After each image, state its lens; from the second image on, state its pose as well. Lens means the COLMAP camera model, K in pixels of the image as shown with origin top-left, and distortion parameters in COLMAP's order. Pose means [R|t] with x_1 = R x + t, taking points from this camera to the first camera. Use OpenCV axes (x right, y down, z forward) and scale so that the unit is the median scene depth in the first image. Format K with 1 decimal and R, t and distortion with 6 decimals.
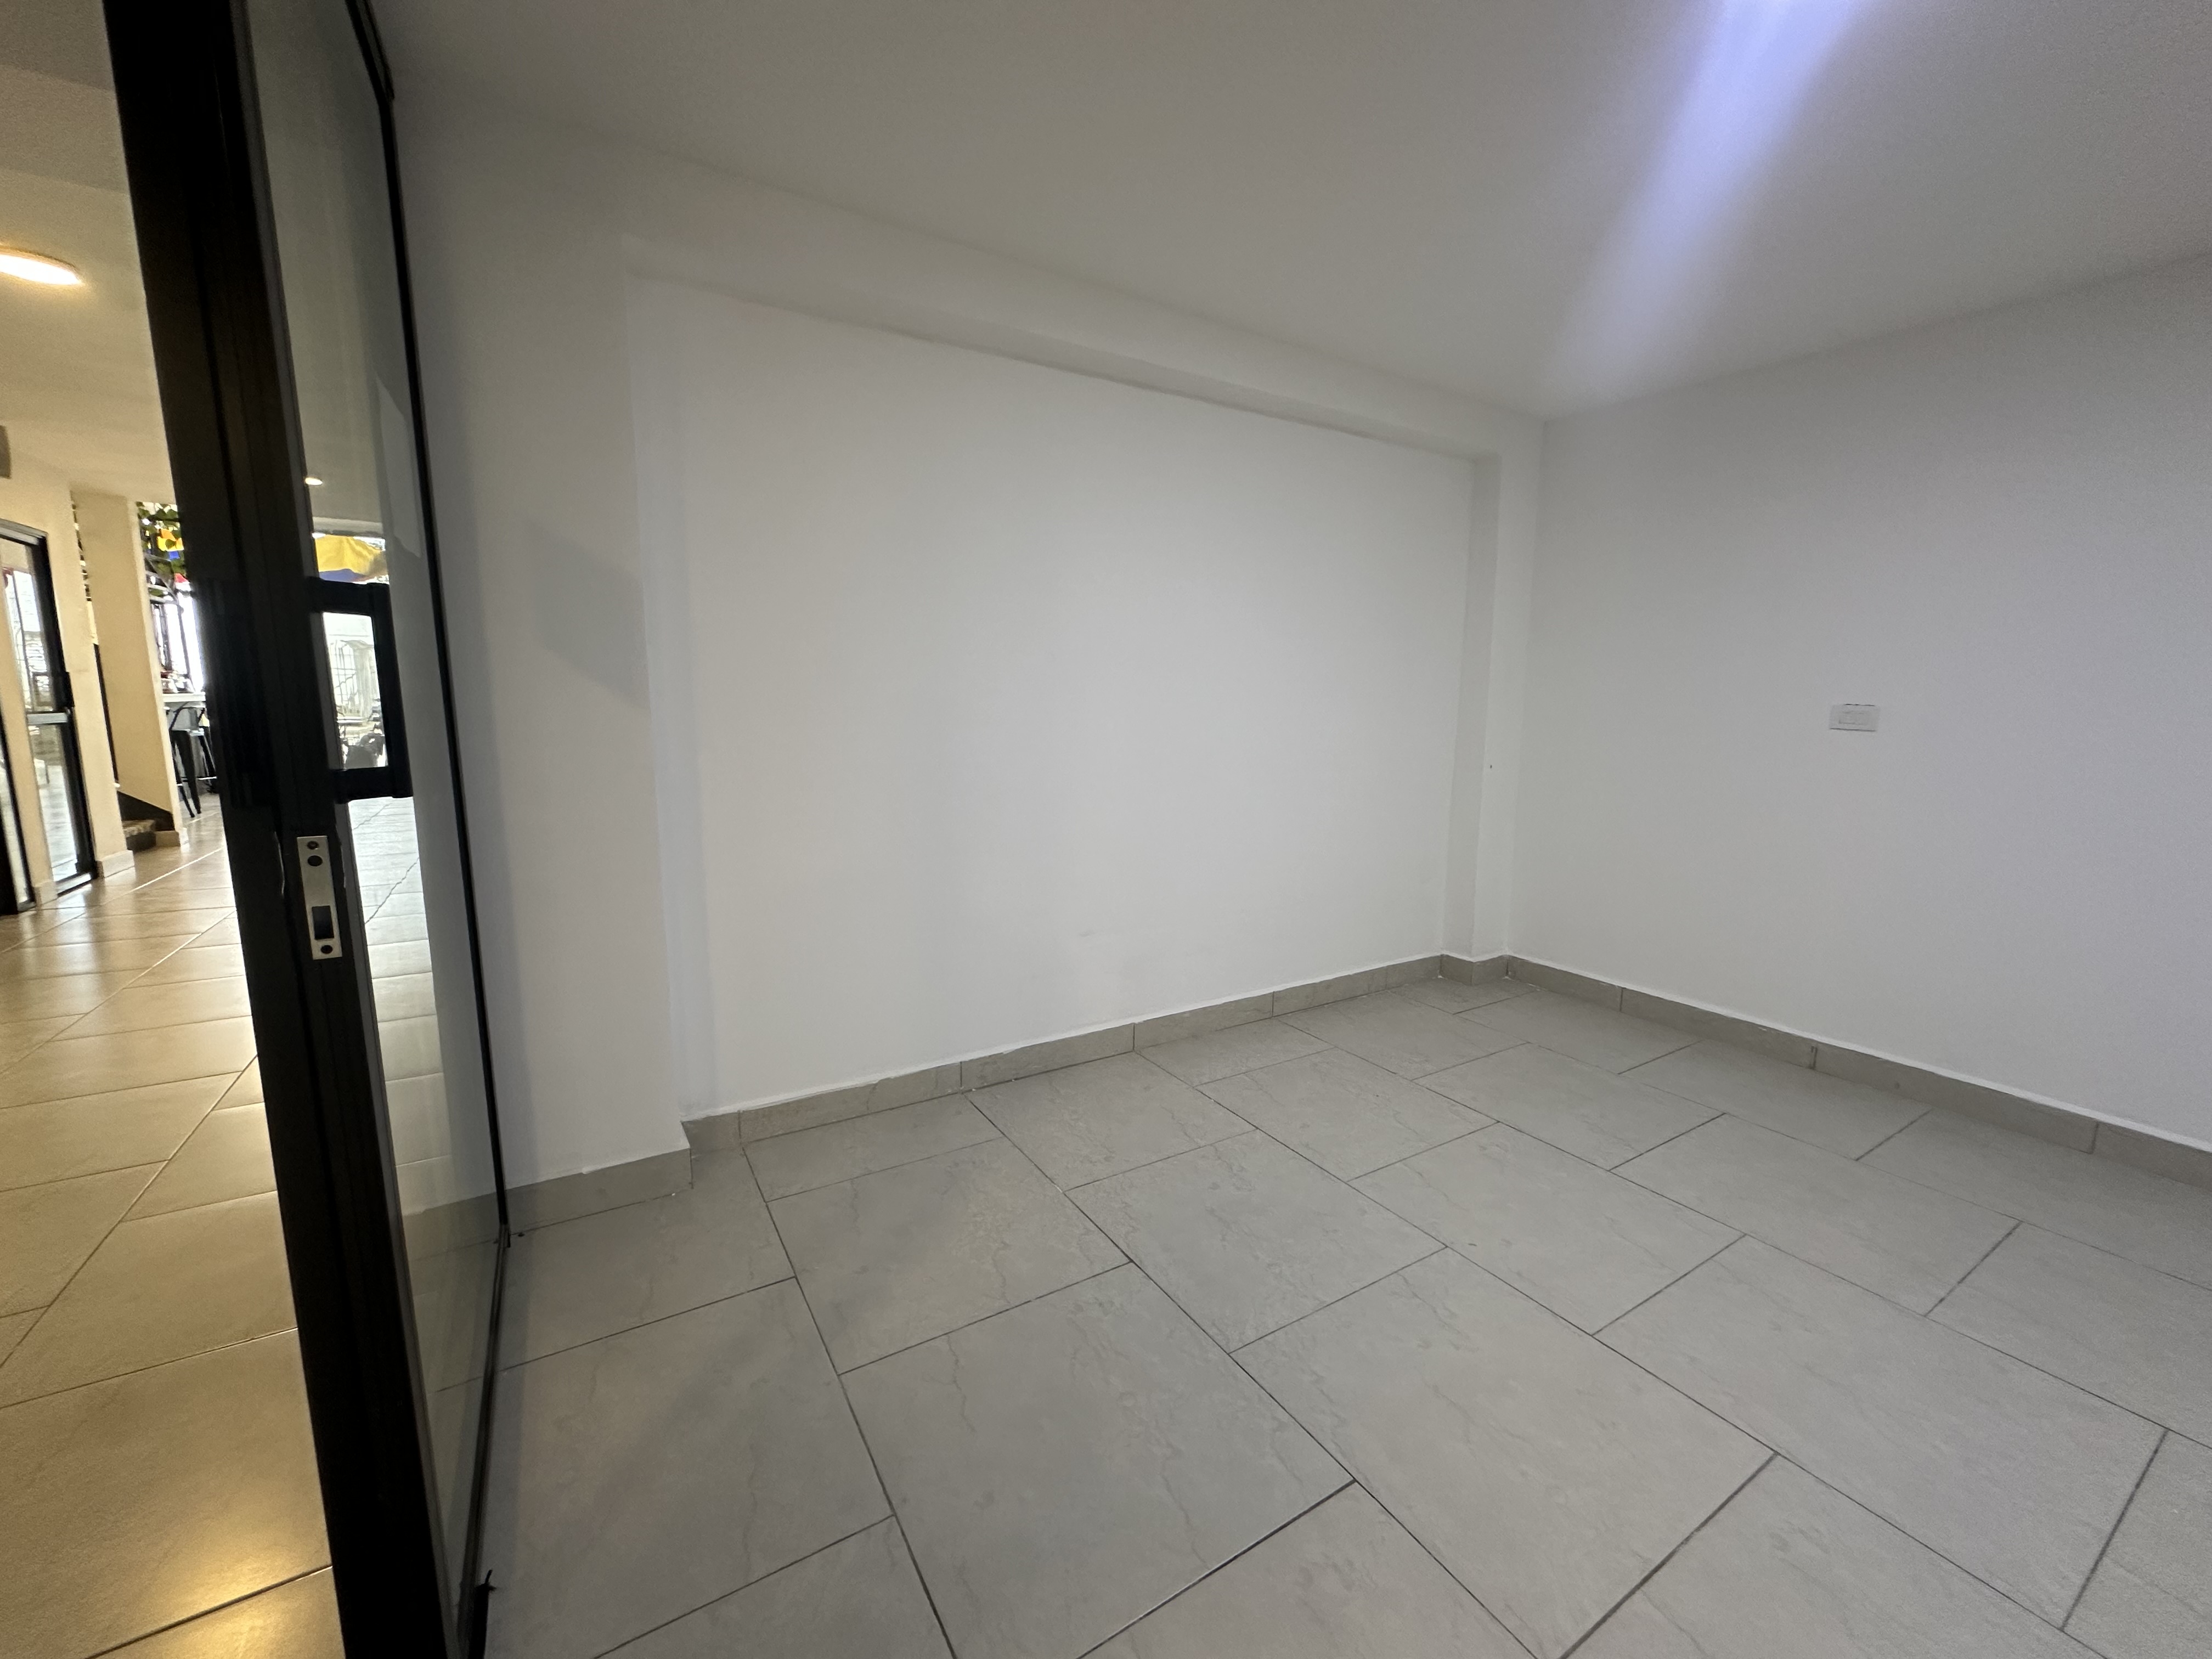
lens RADIAL K [[844.1, 0, 1130.1], [0, 844.1, 906.0], [0, 0, 1]] dist [0.003952, 0.000270]
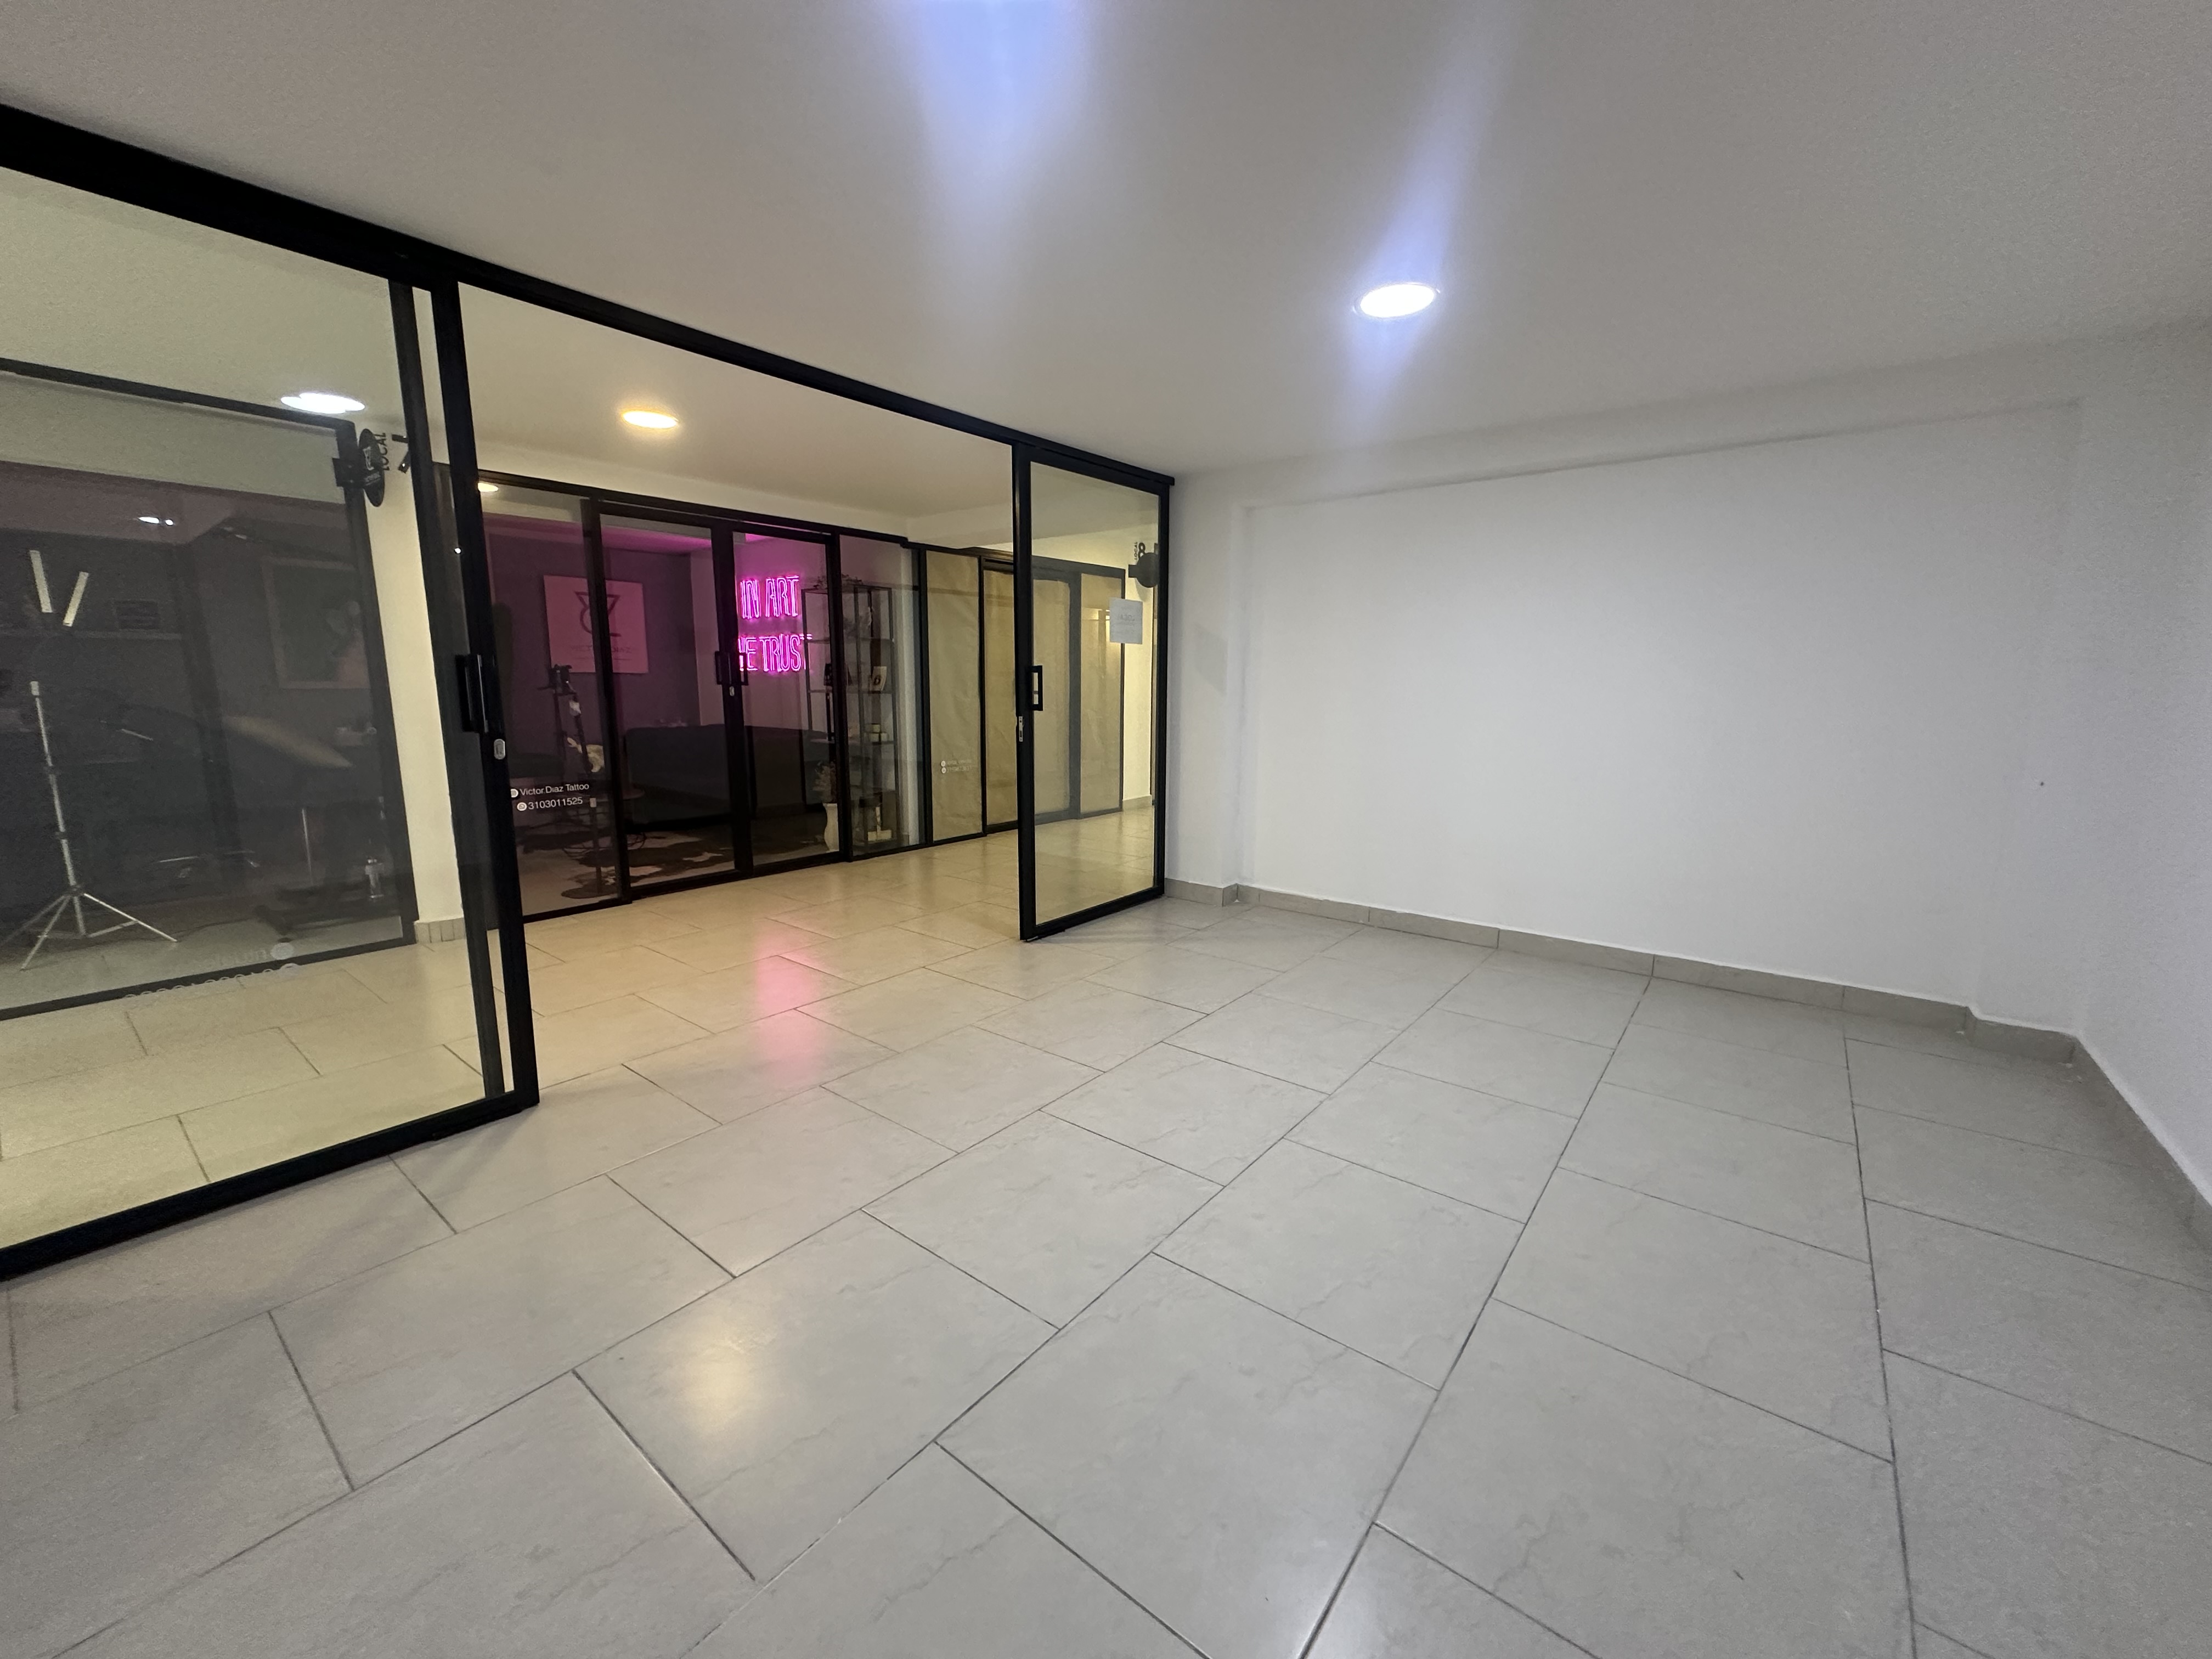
lens RADIAL K [[877.8, 0, 1105.1], [0, 877.8, 819.6], [0, 0, 1]] dist [0.006721, 0.000099]
pose [[0.342150, 0.142279, -0.928811, 0.862447], [-0.233640, 0.970308, 0.062569, 0.023954], [0.910135, 0.195599, 0.365233, -0.095785]]
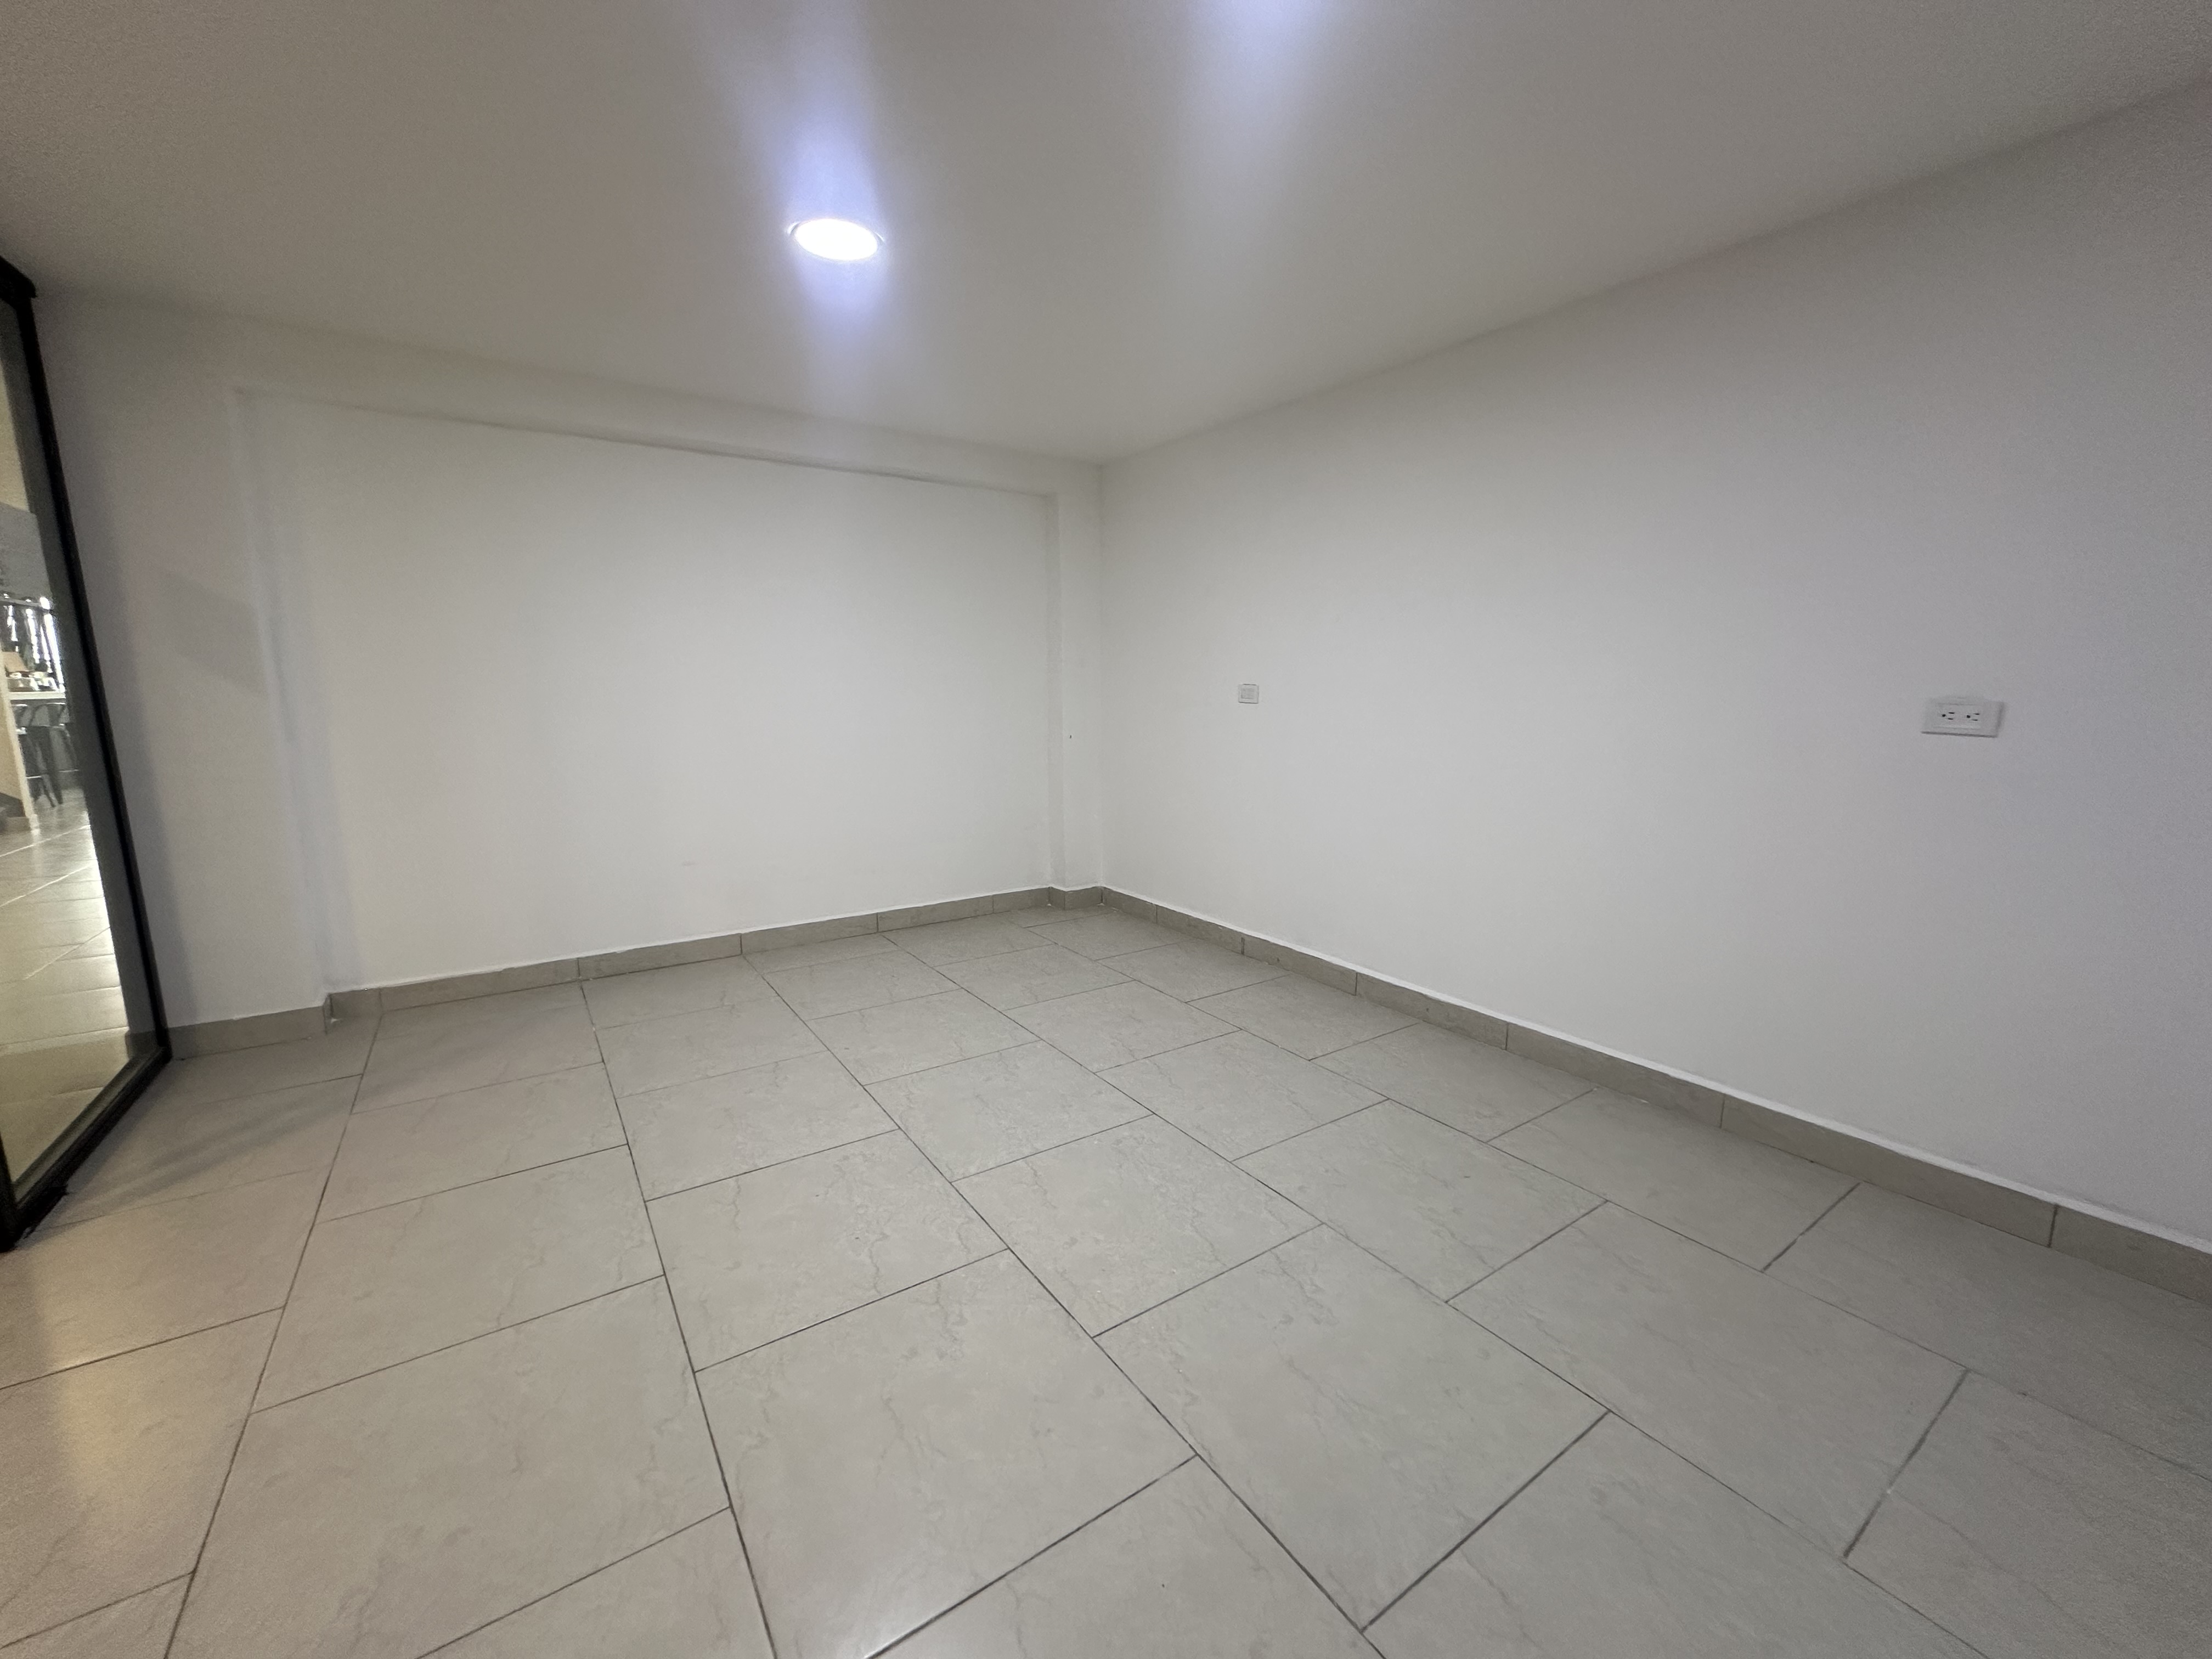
lens RADIAL K [[877.8, 0, 1105.1], [0, 877.8, 819.6], [0, 0, 1]] dist [0.006721, 0.000099]
pose [[0.999642, -0.015340, 0.021931, 0.430753], [0.017258, 0.995781, -0.090129, 0.078091], [-0.020456, 0.090475, 0.995689, -0.293166]]
